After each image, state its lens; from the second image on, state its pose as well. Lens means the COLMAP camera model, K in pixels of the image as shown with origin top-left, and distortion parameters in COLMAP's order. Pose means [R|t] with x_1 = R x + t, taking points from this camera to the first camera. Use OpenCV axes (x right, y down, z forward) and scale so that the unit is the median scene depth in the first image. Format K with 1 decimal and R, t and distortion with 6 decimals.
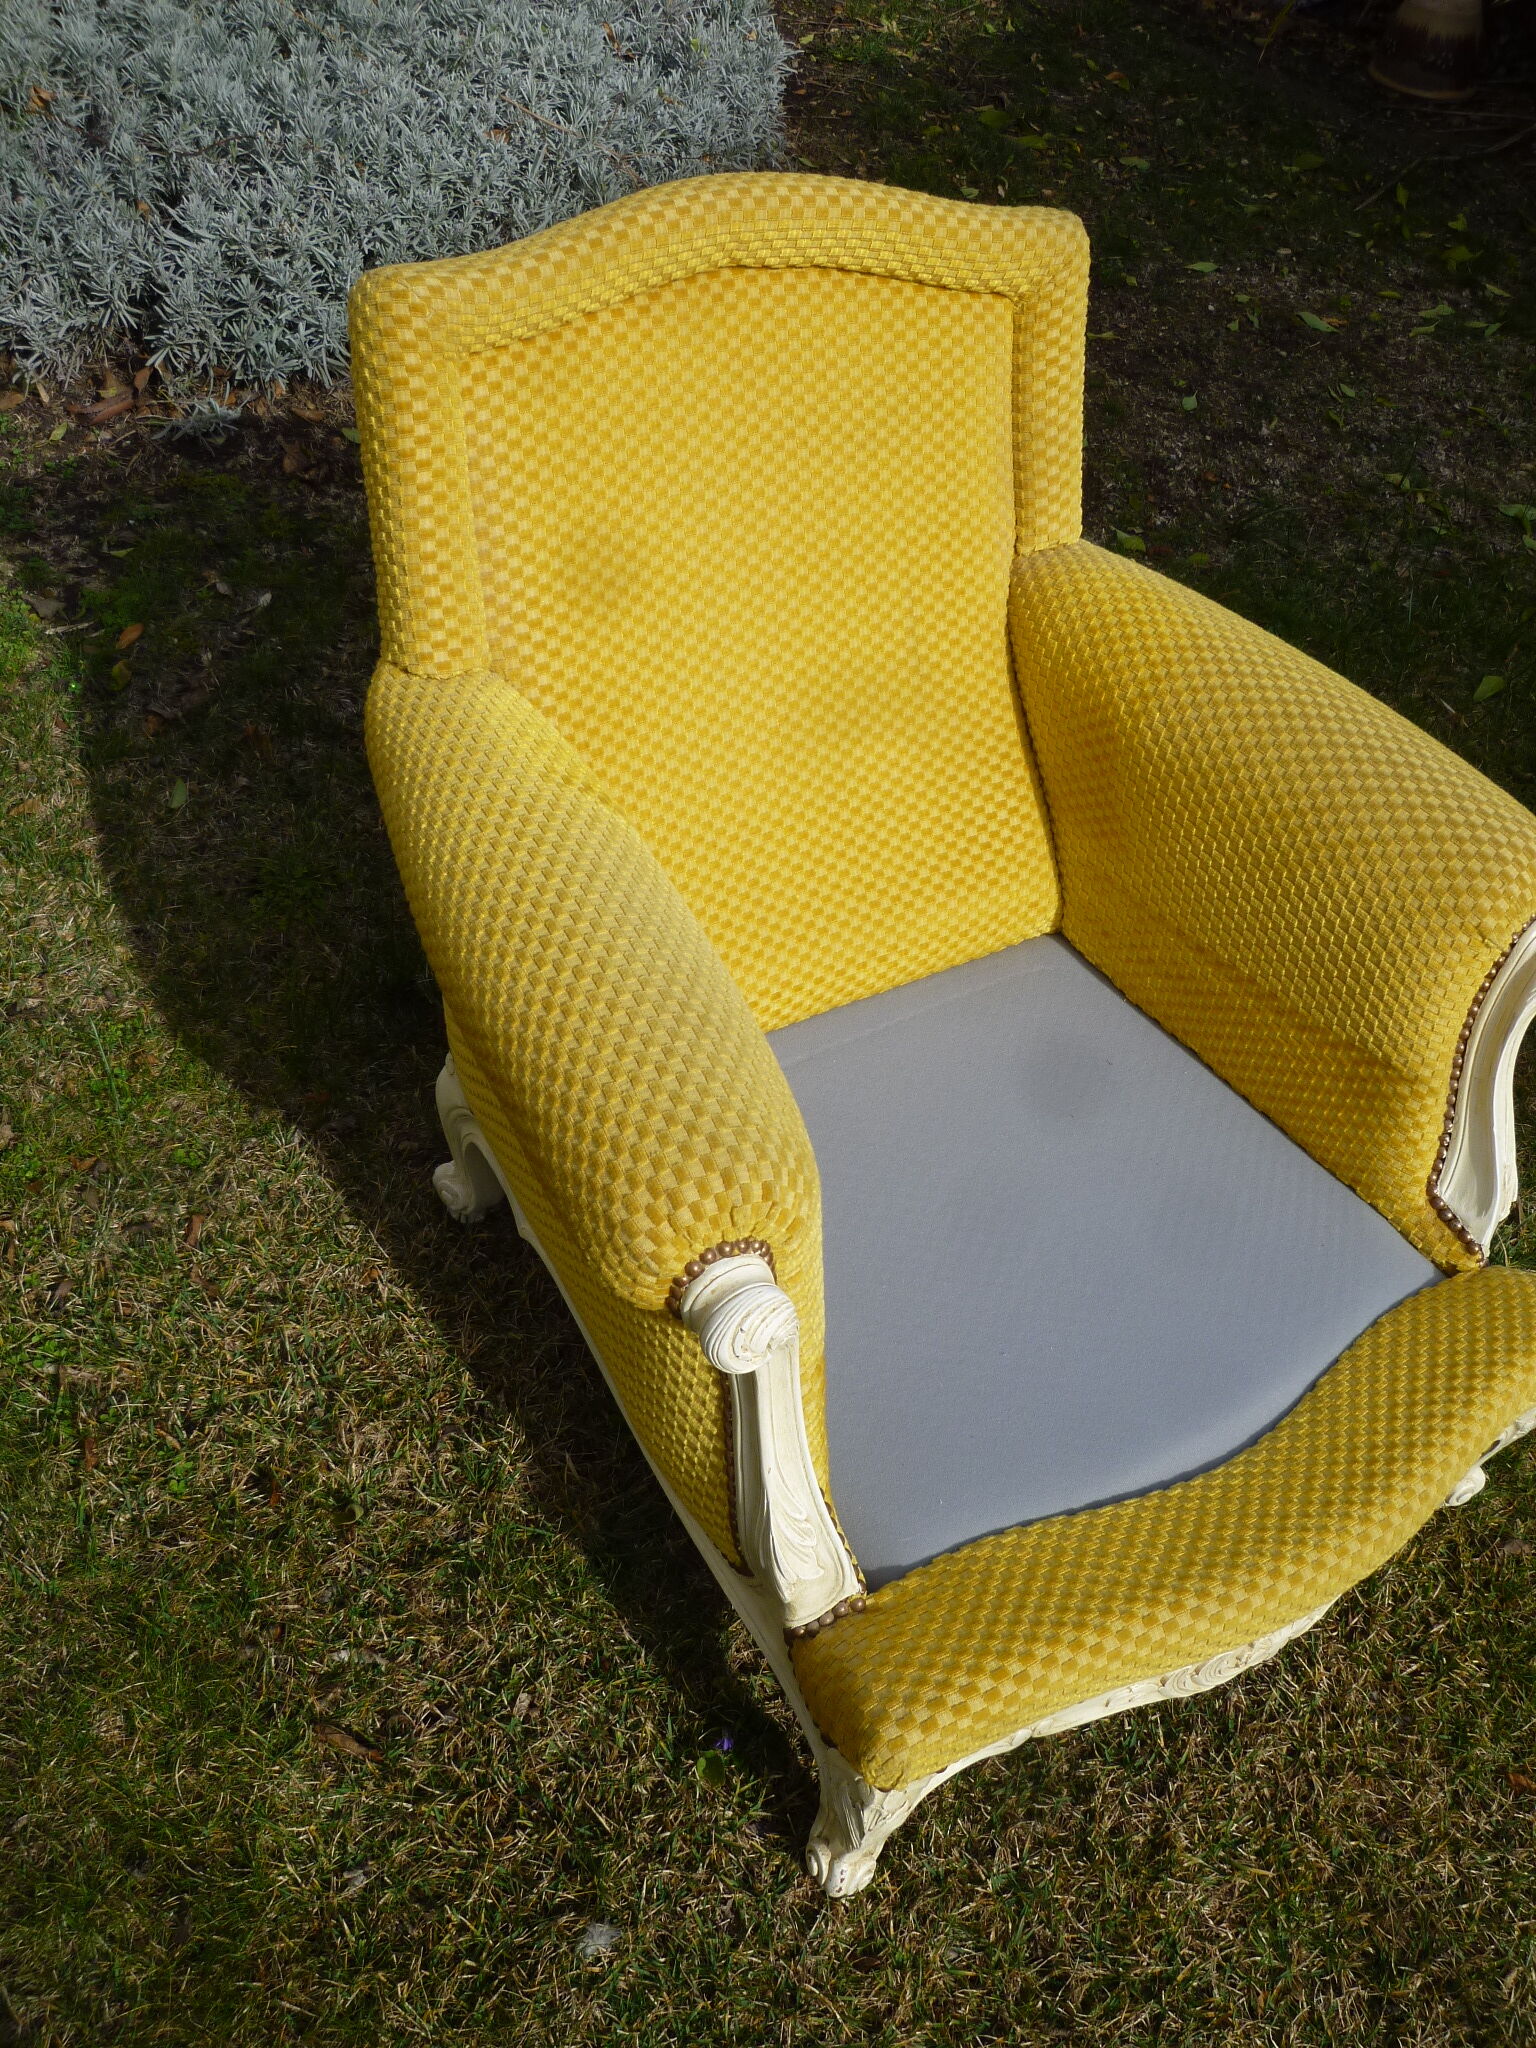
lens RADIAL K [[1858.7, 0, 773.2], [0, 1858.7, 1039.8], [0, 0, 1]] dist [-0.077823, 0.017141]
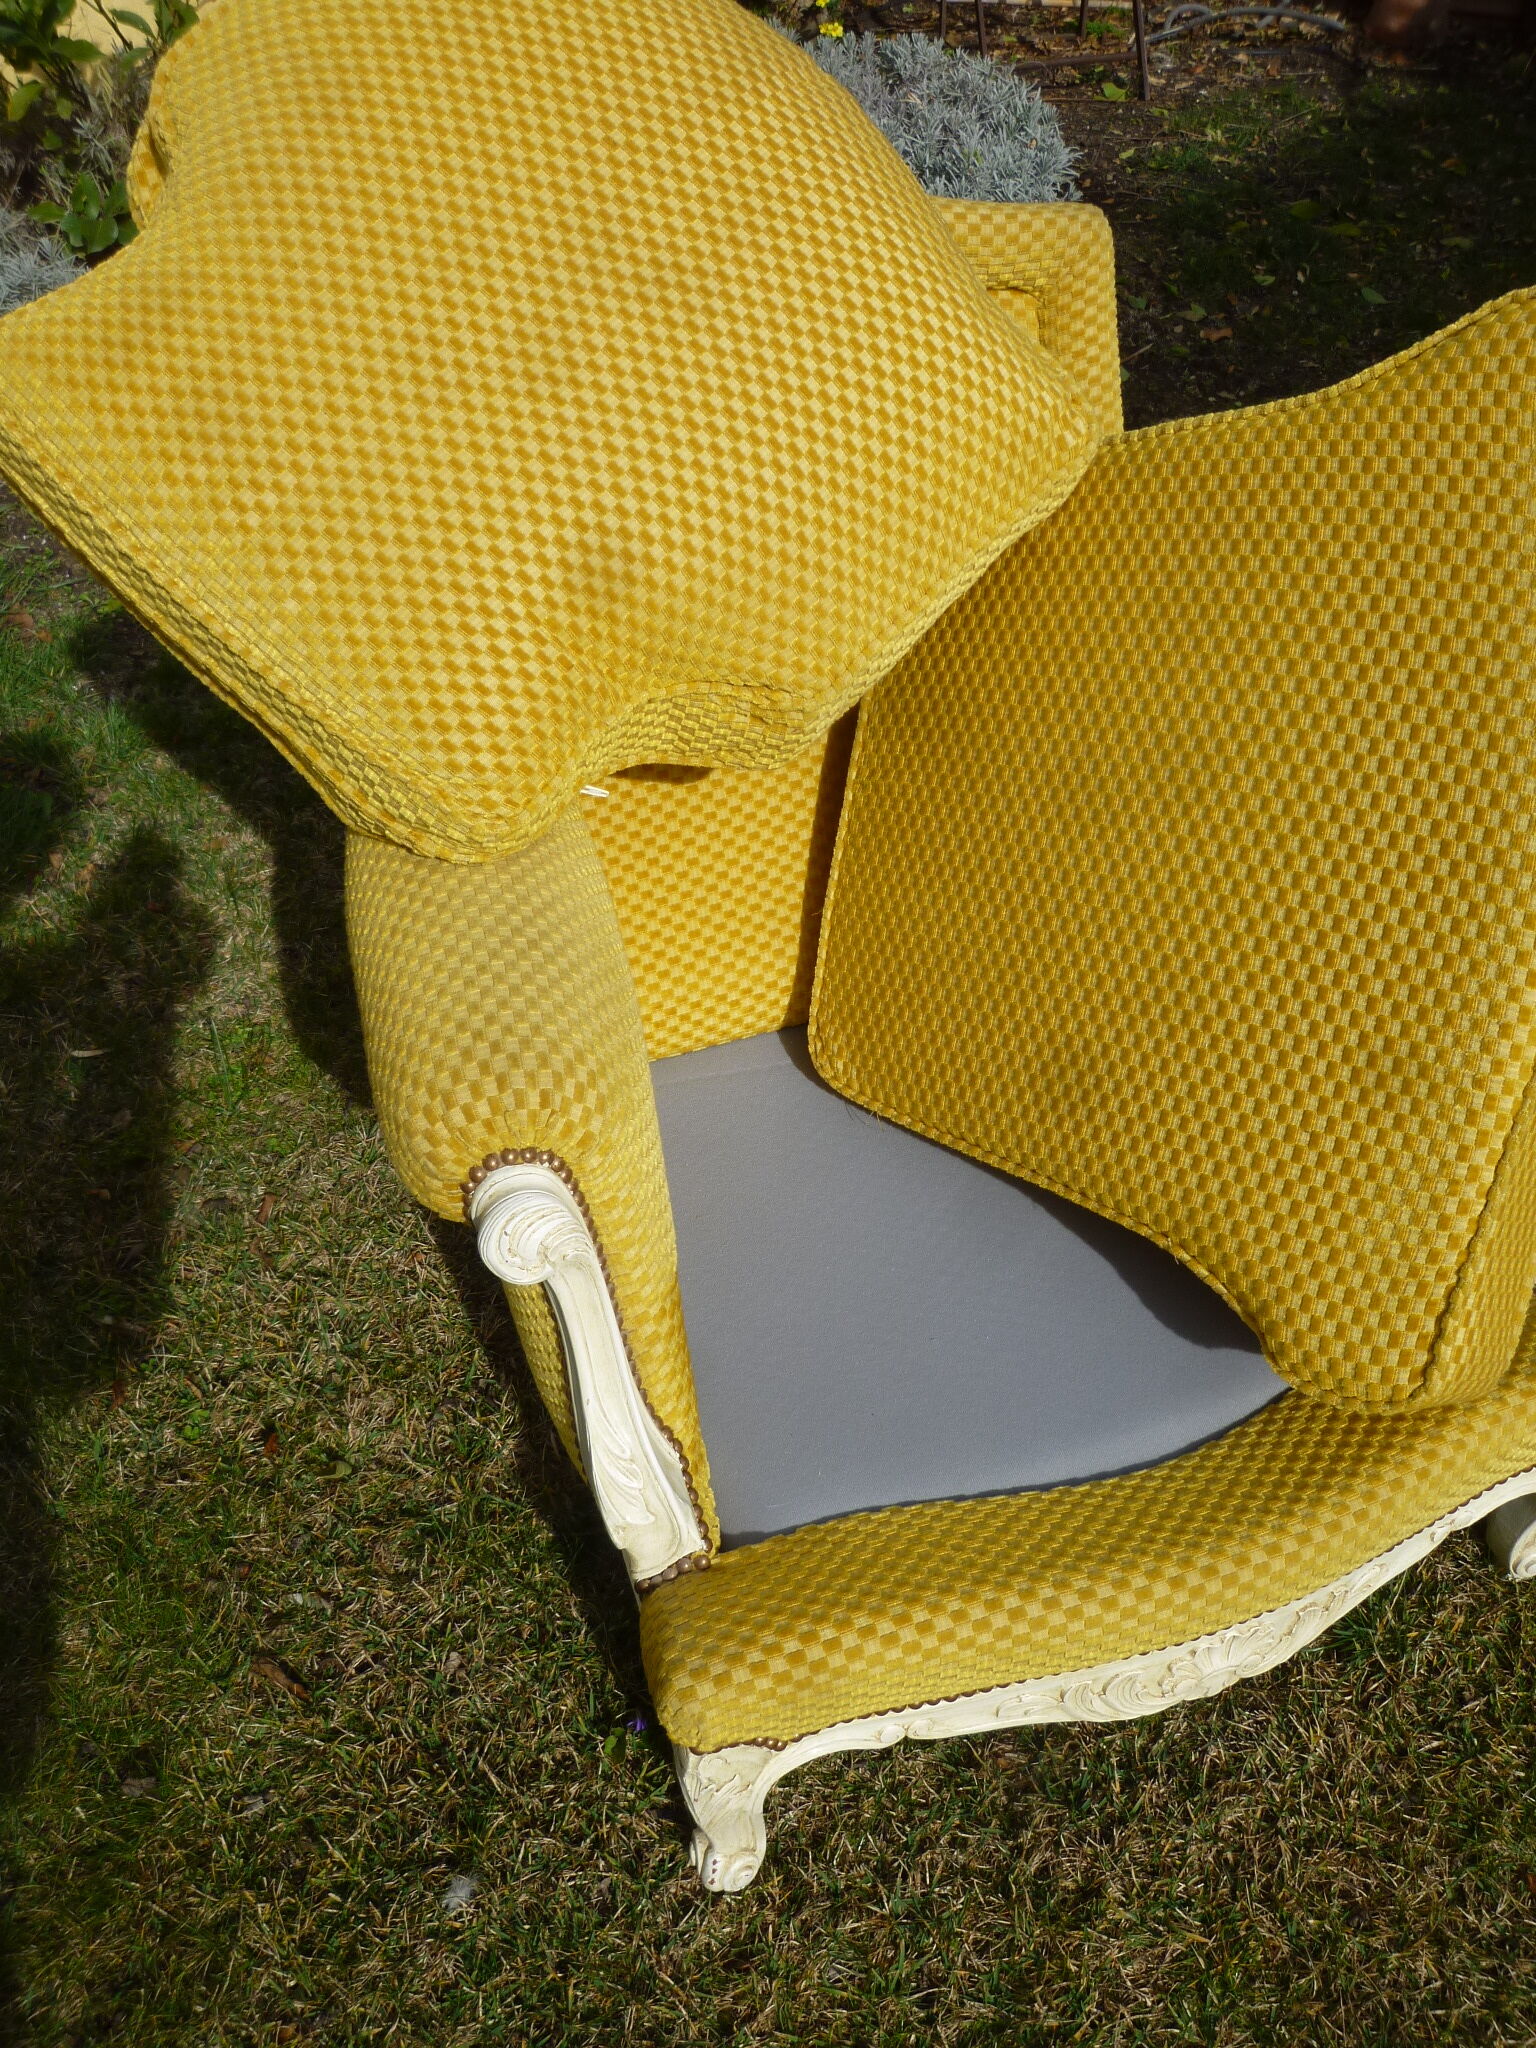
lens RADIAL K [[1858.7, 0, 771.8], [0, 1858.7, 1039.8], [0, 0, 1]] dist [-0.077823, 0.017141]
pose [[0.966479, 0.016658, -0.256205, 0.277646], [-0.038845, 0.995893, -0.081781, 0.094603], [0.253791, 0.088992, 0.963157, 0.043404]]
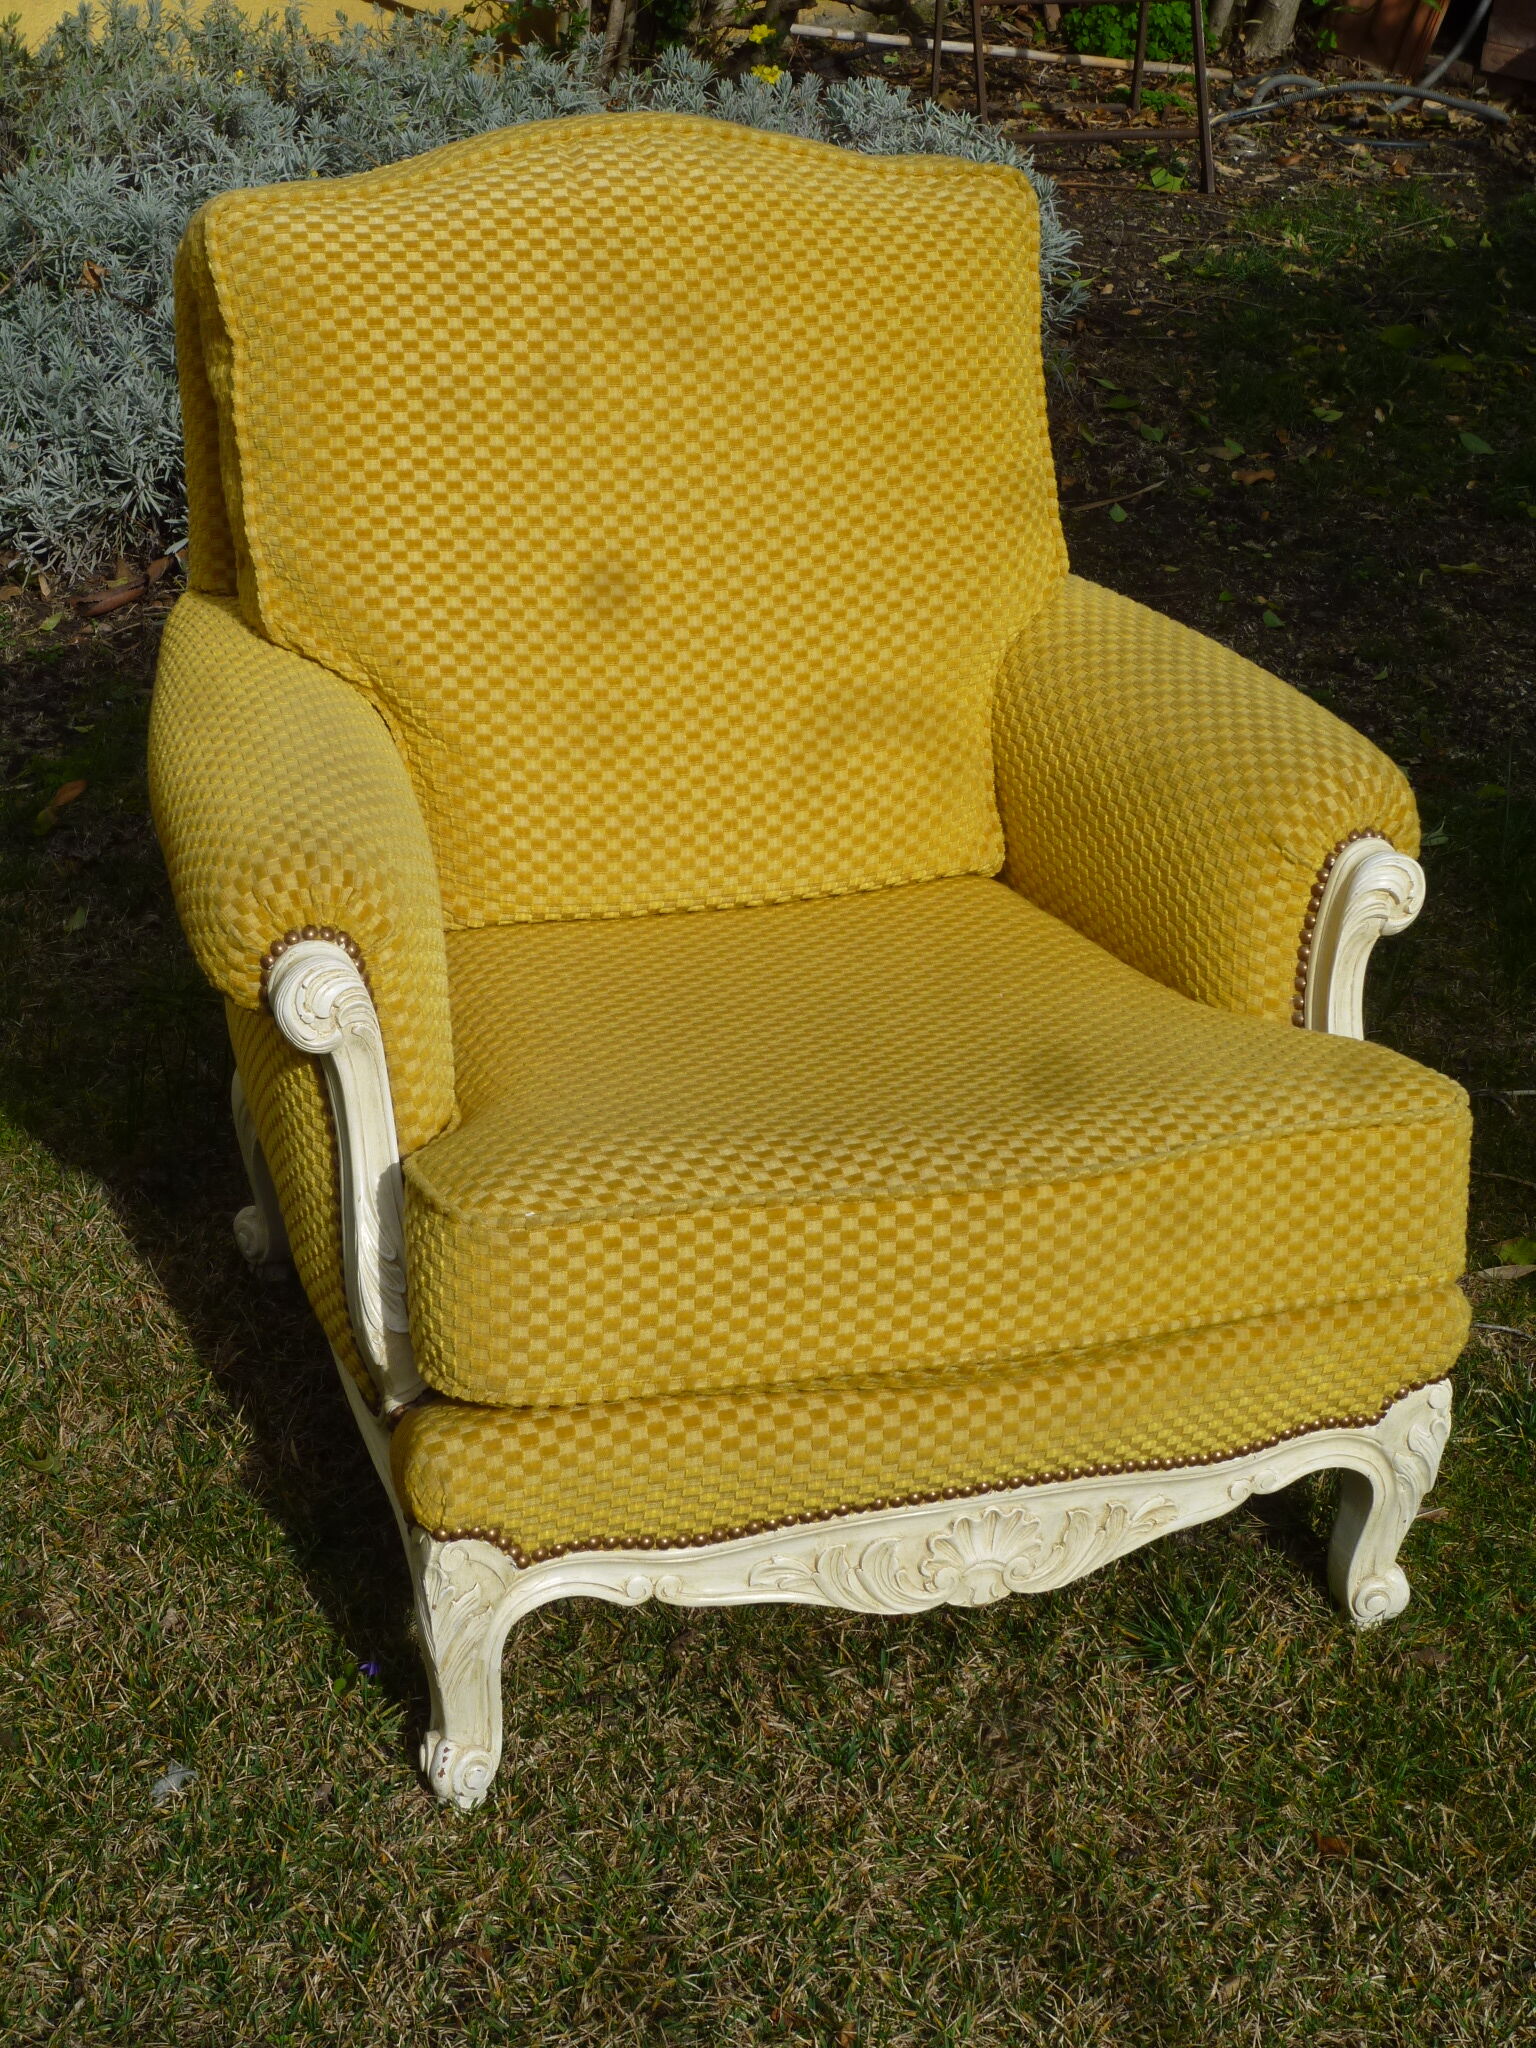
lens RADIAL K [[3529.4, 0, 764.4], [0, 3529.4, 1012.5], [0, 0, 1]] dist [-0.092428, 0.000000]
pose [[0.973875, 0.009757, -0.226875, 0.528141], [-0.086833, 0.939152, -0.332344, 0.615153], [0.209828, 0.343362, 0.915464, -0.616088]]
